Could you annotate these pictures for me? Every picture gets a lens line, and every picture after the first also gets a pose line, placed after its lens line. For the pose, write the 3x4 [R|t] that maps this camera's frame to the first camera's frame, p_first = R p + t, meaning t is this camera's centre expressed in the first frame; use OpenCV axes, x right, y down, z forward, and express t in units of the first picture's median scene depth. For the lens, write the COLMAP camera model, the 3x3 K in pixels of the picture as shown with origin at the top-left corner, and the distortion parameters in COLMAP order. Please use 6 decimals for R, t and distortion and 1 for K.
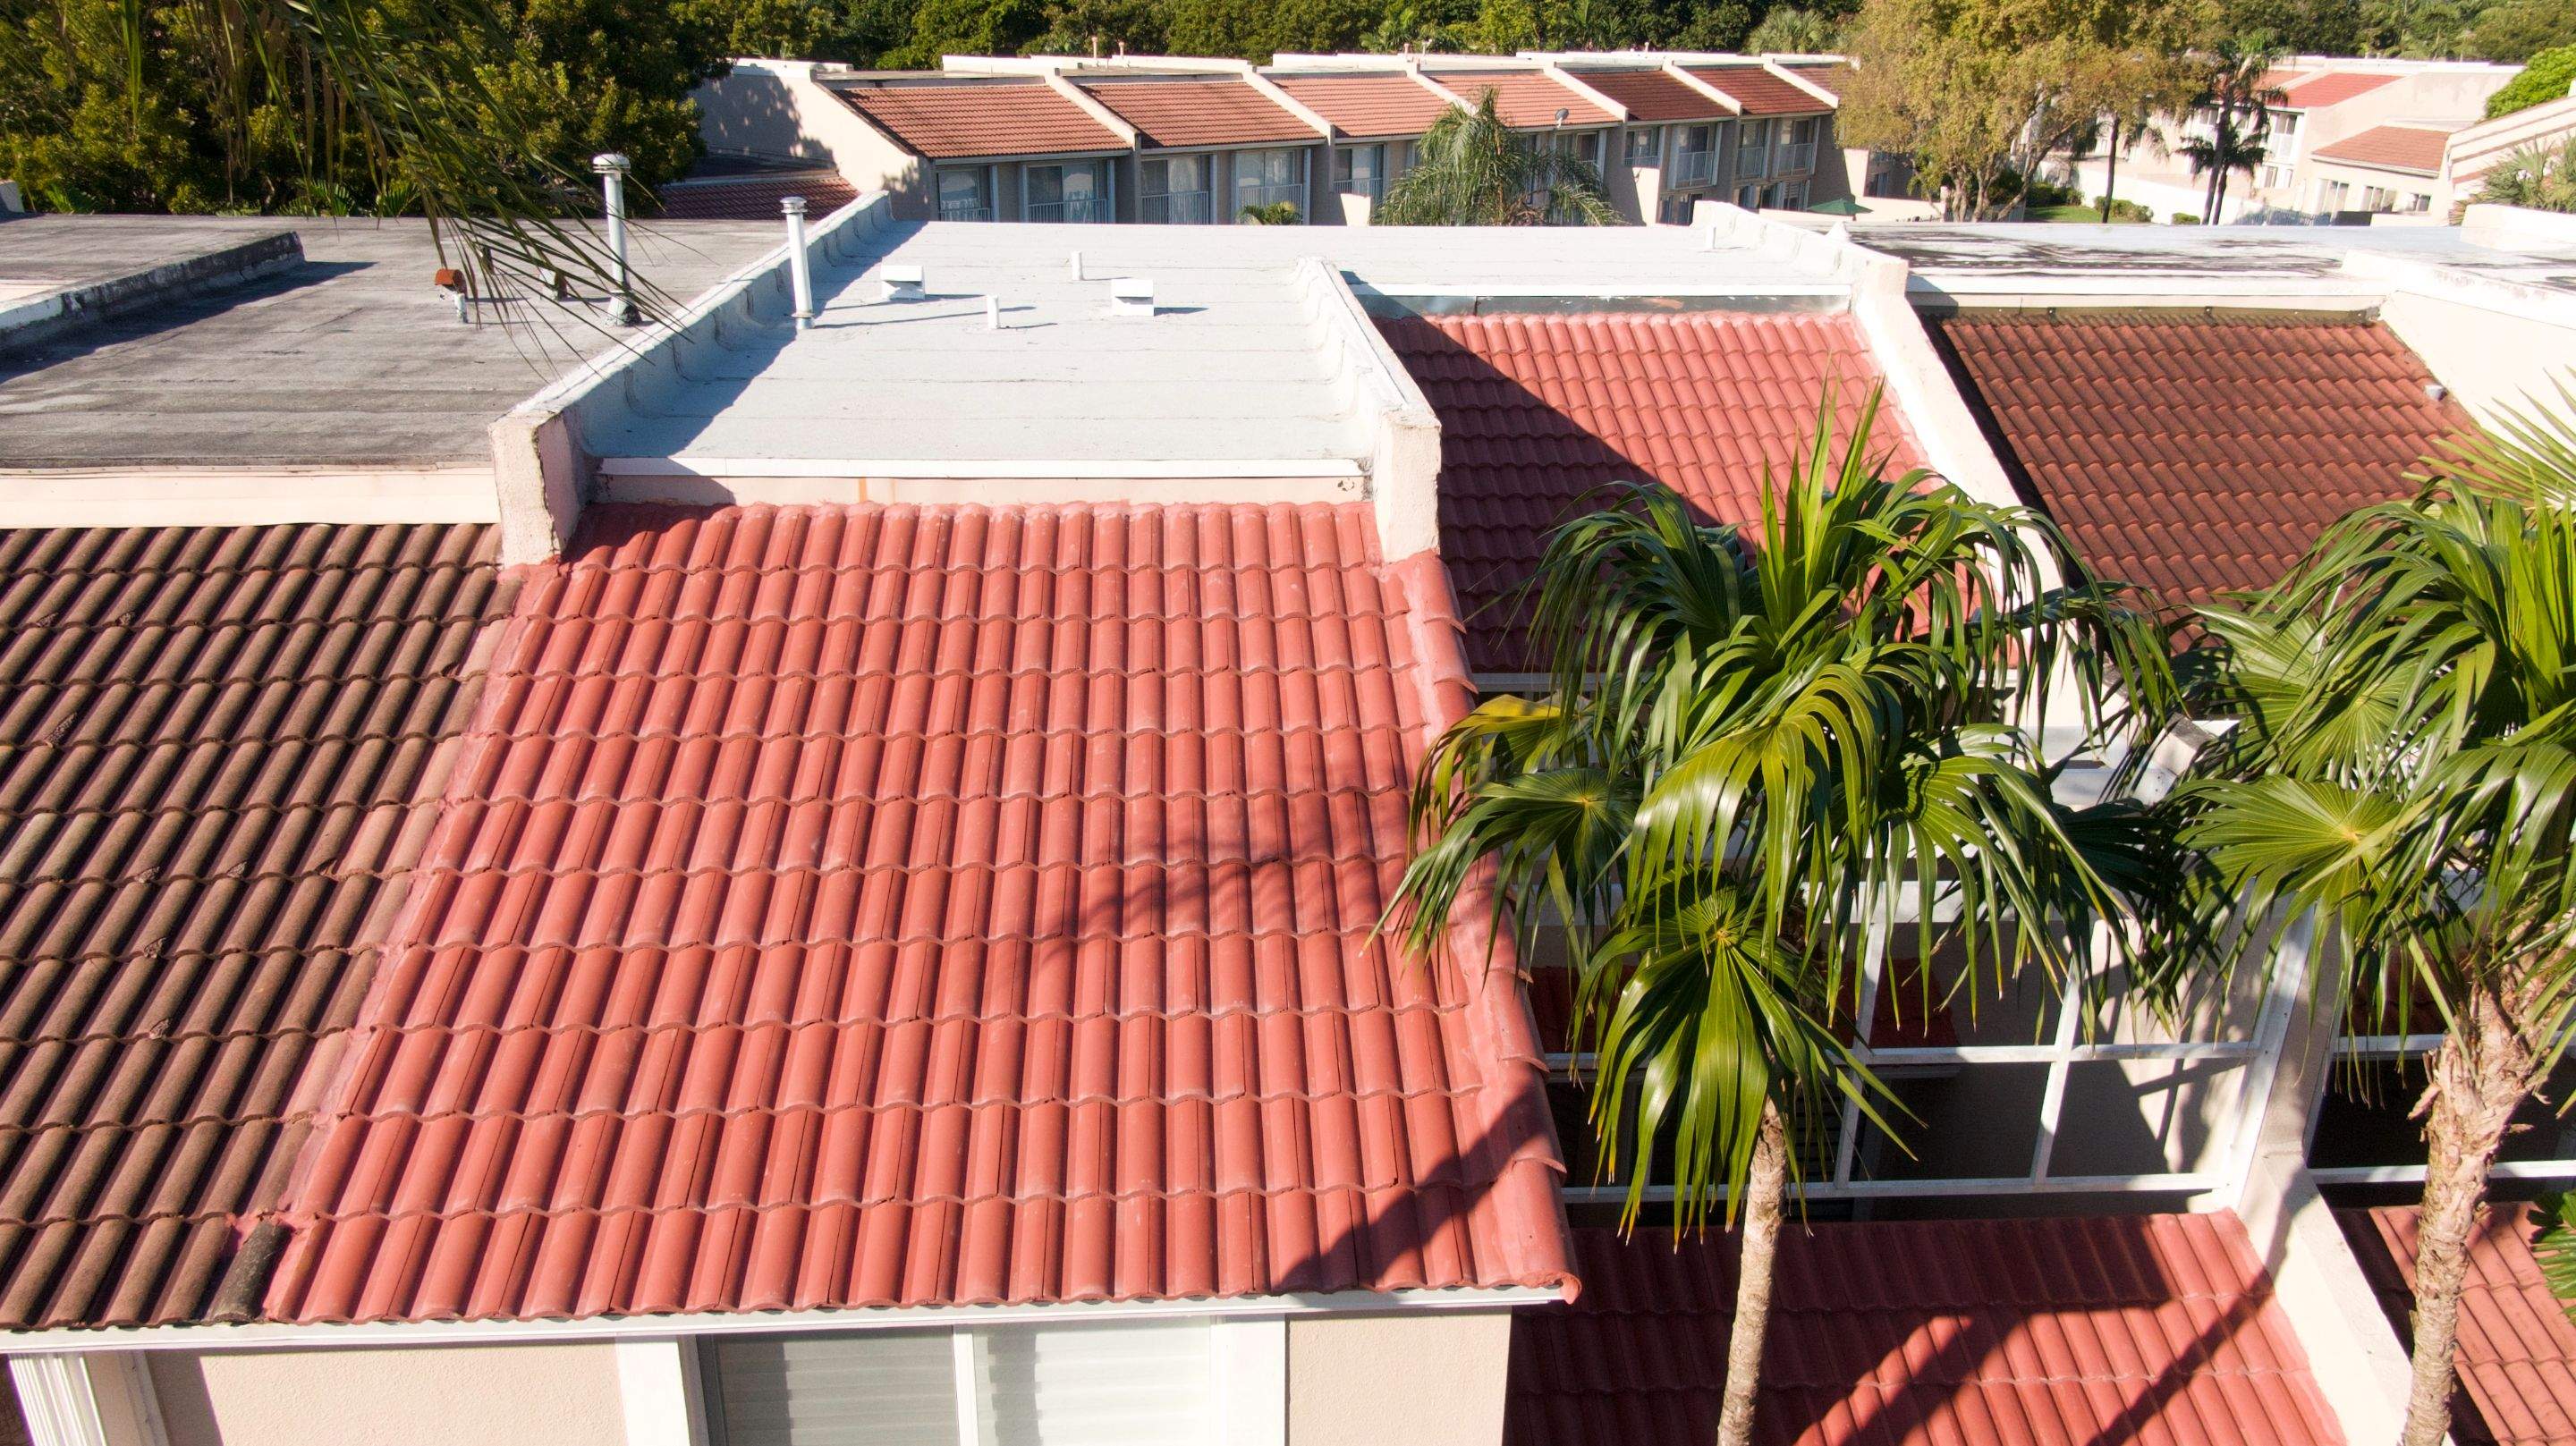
lens RADIAL K [[1833.5, 0, 1291.9], [0, 1833.5, 722.5], [0, 0, 1]] dist [0.024051, -0.029952]
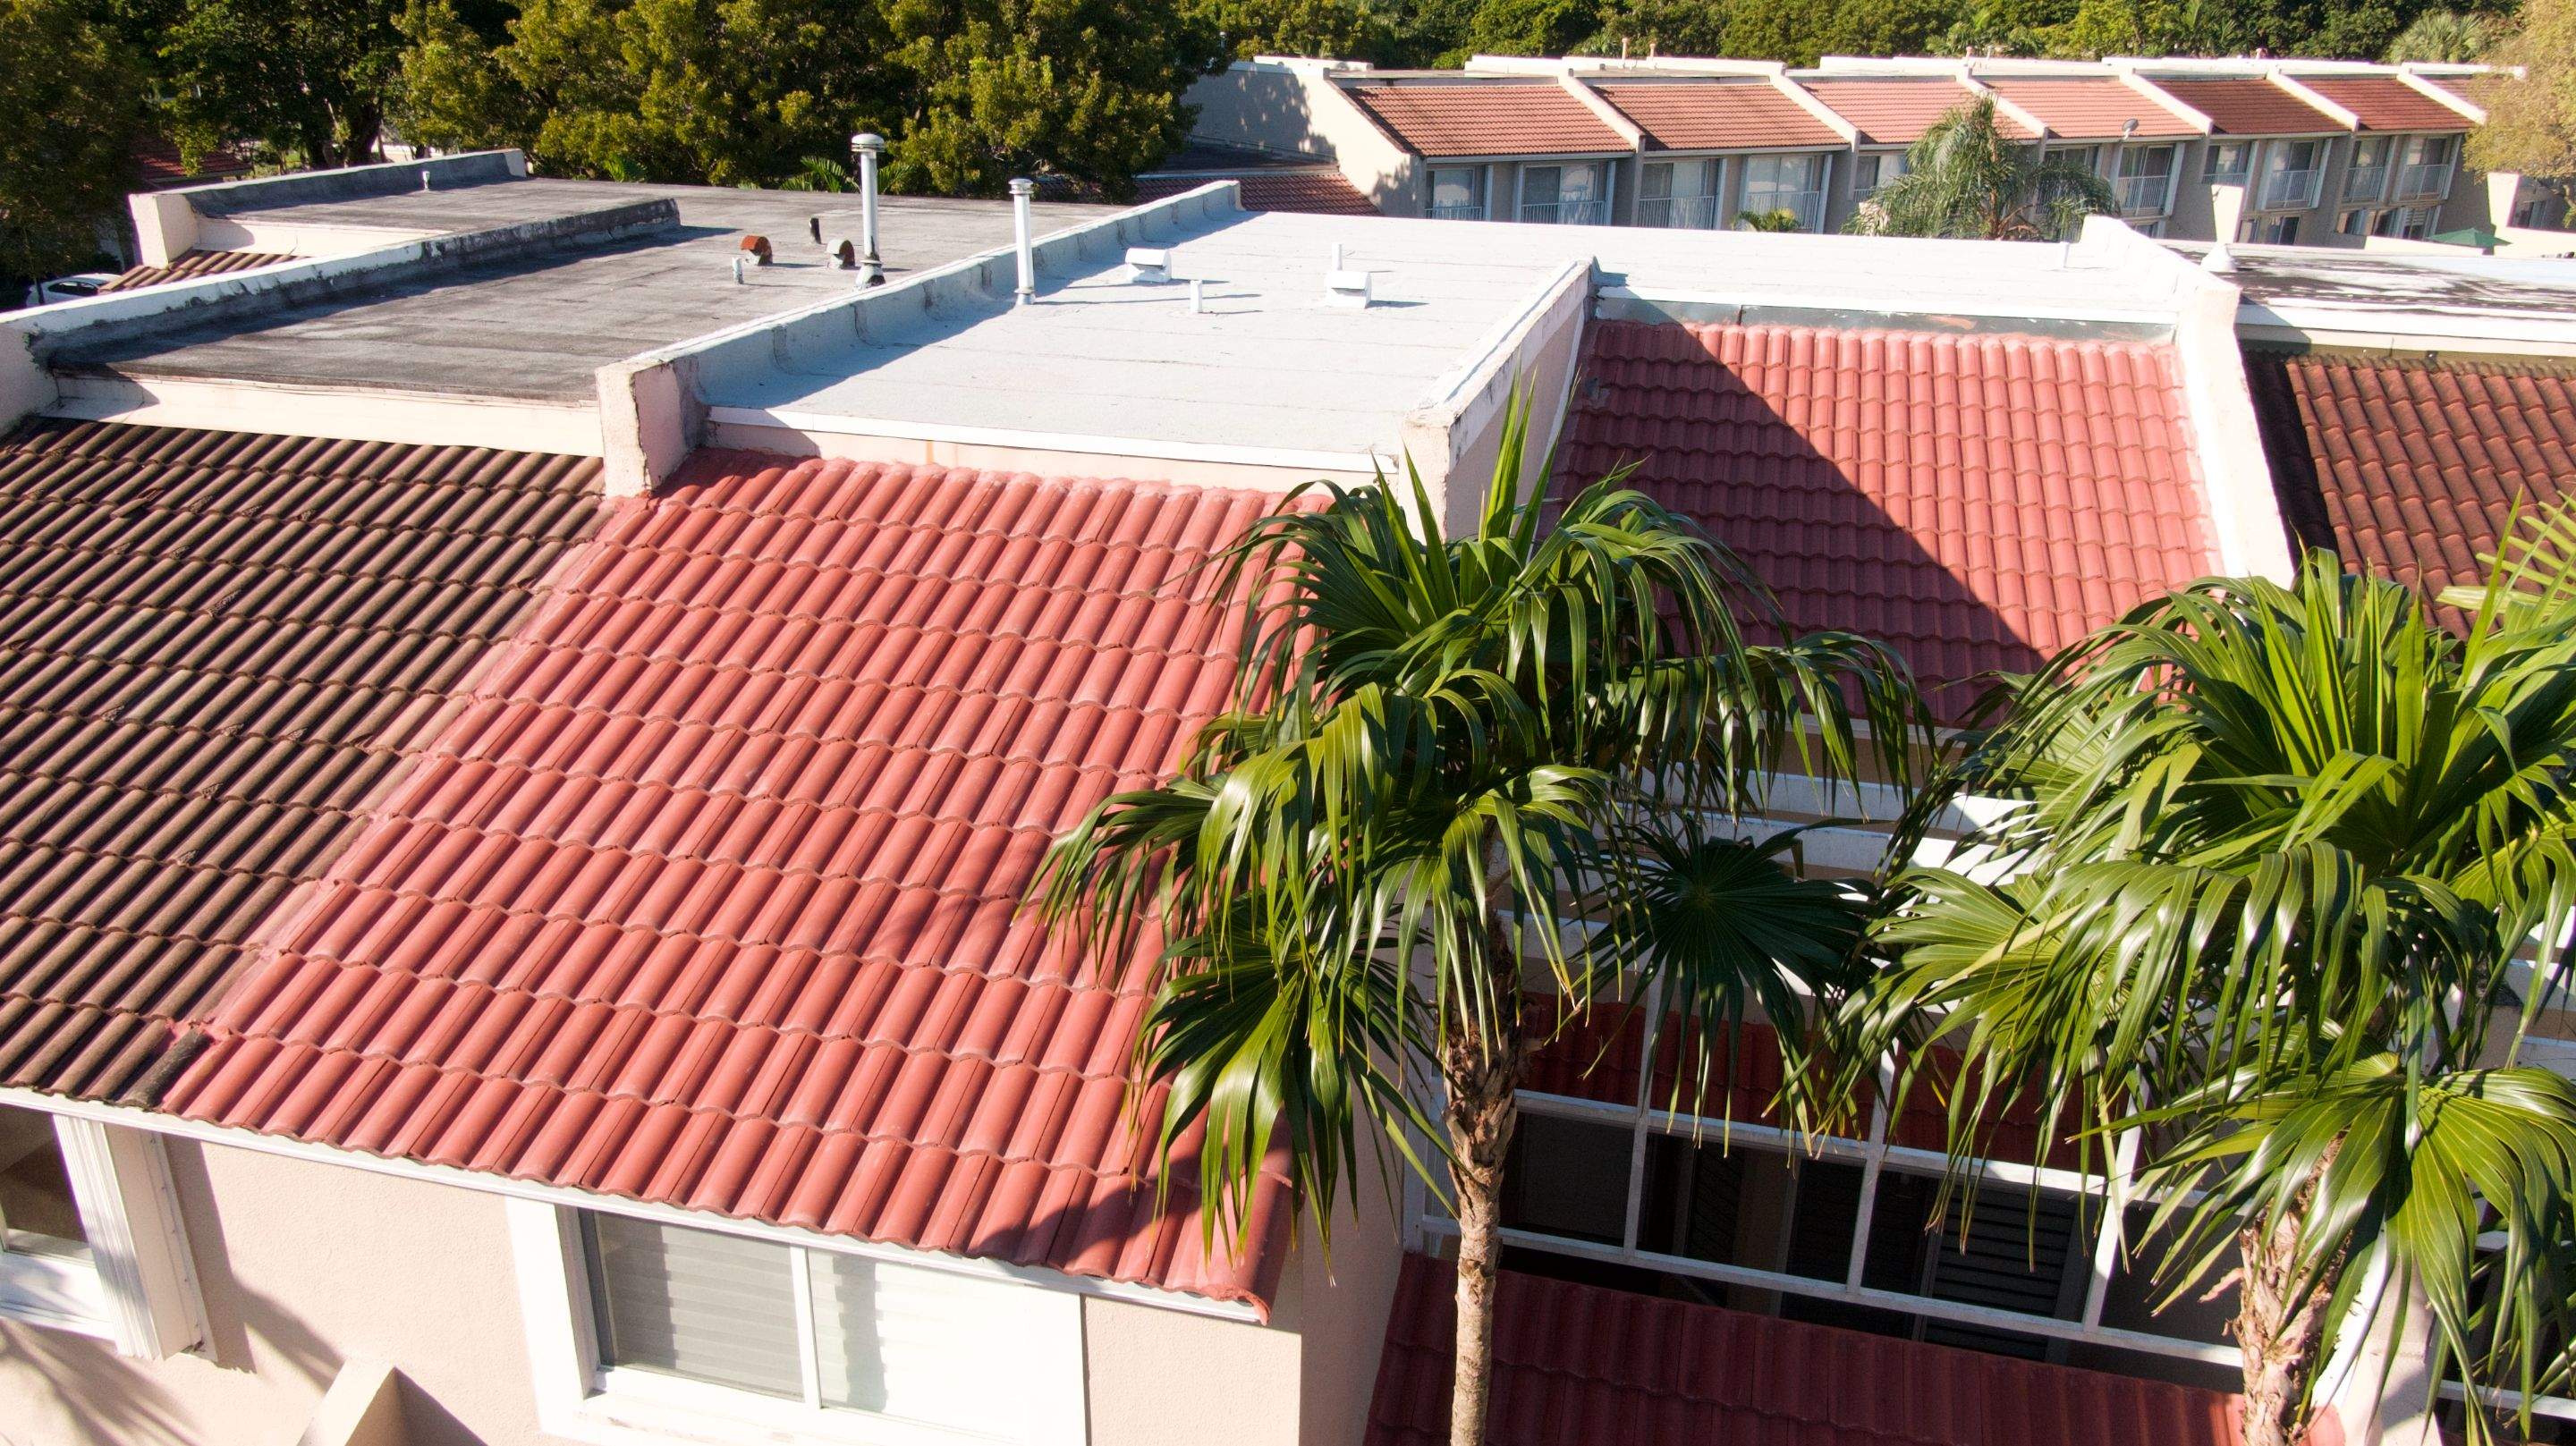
lens RADIAL K [[1833.5, 0, 1295.3], [0, 1833.5, 720.7], [0, 0, 1]] dist [0.024051, -0.029952]
pose [[0.954819, 0.110062, -0.276058, 0.267046], [-0.110610, 0.993770, 0.013634, -0.010549], [0.275839, 0.017516, 0.961044, 0.045486]]
